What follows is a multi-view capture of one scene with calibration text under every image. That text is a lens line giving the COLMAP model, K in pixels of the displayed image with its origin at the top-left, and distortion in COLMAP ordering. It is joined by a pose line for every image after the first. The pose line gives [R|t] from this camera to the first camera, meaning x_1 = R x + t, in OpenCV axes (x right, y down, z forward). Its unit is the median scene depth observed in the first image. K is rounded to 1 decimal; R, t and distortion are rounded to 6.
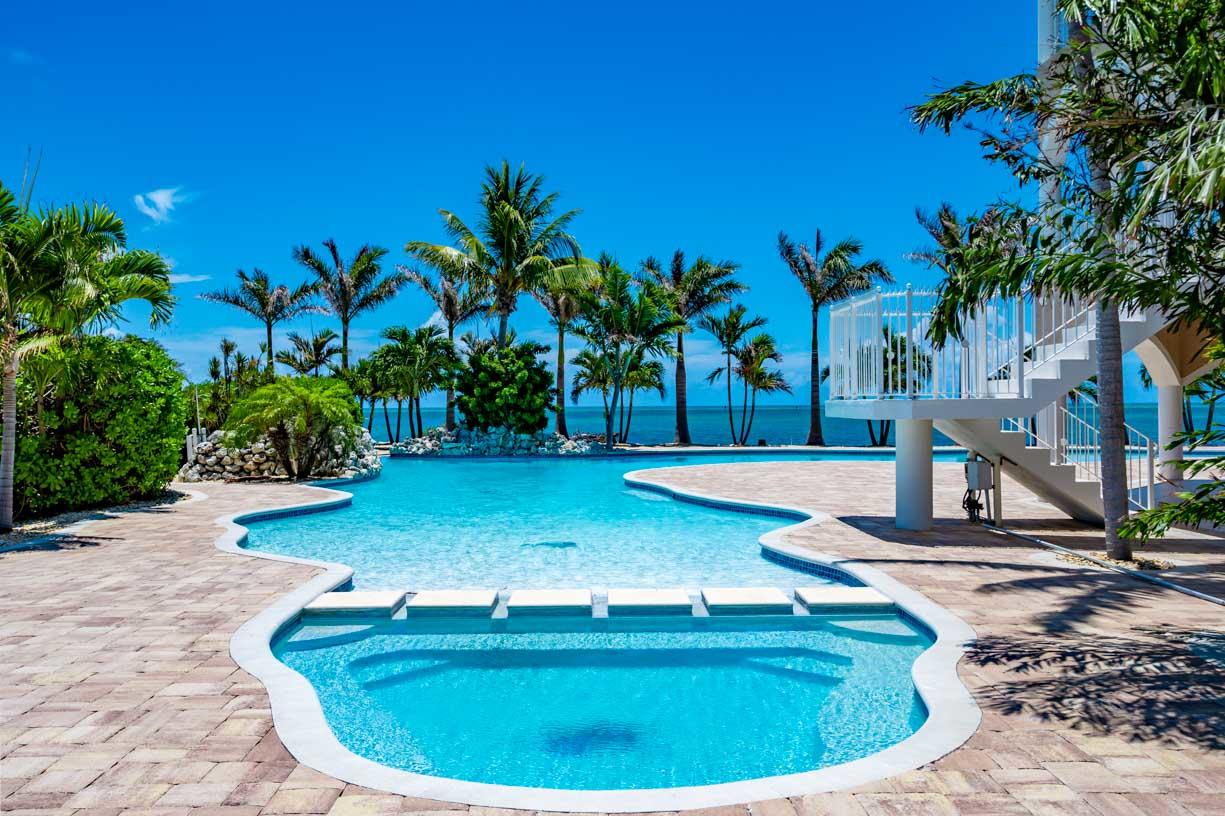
lens RADIAL K [[1062.3, 0, 611.9], [0, 1062.3, 405.4], [0, 0, 1]] dist [0.003112, -0.000085]
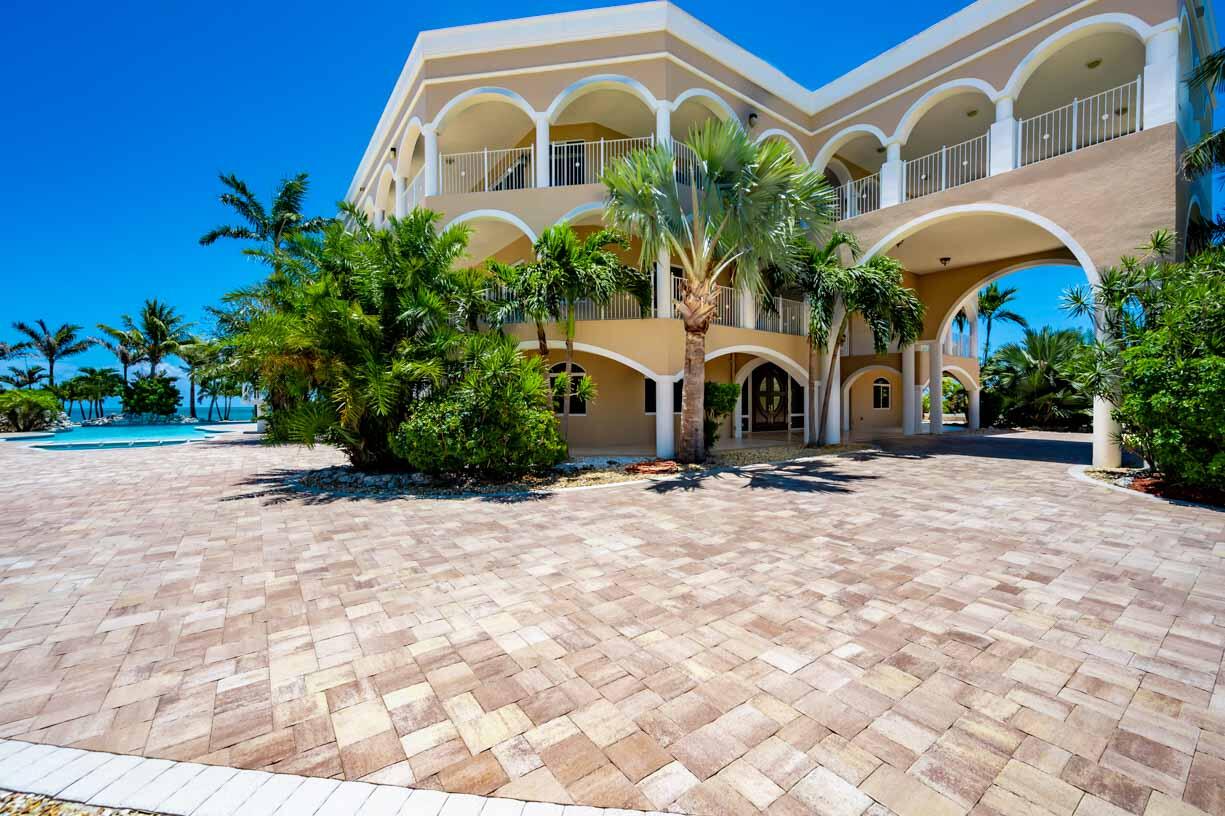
lens RADIAL K [[485.8, 0, 614.6], [0, 485.8, 407.7], [0, 0, 1]] dist [0.001252, 0.000194]
pose [[0.818750, -0.002129, 0.574146, 0.102435], [-0.000204, 0.999992, 0.004000, 0.004340], [-0.574150, -0.003392, 0.818743, -0.405520]]
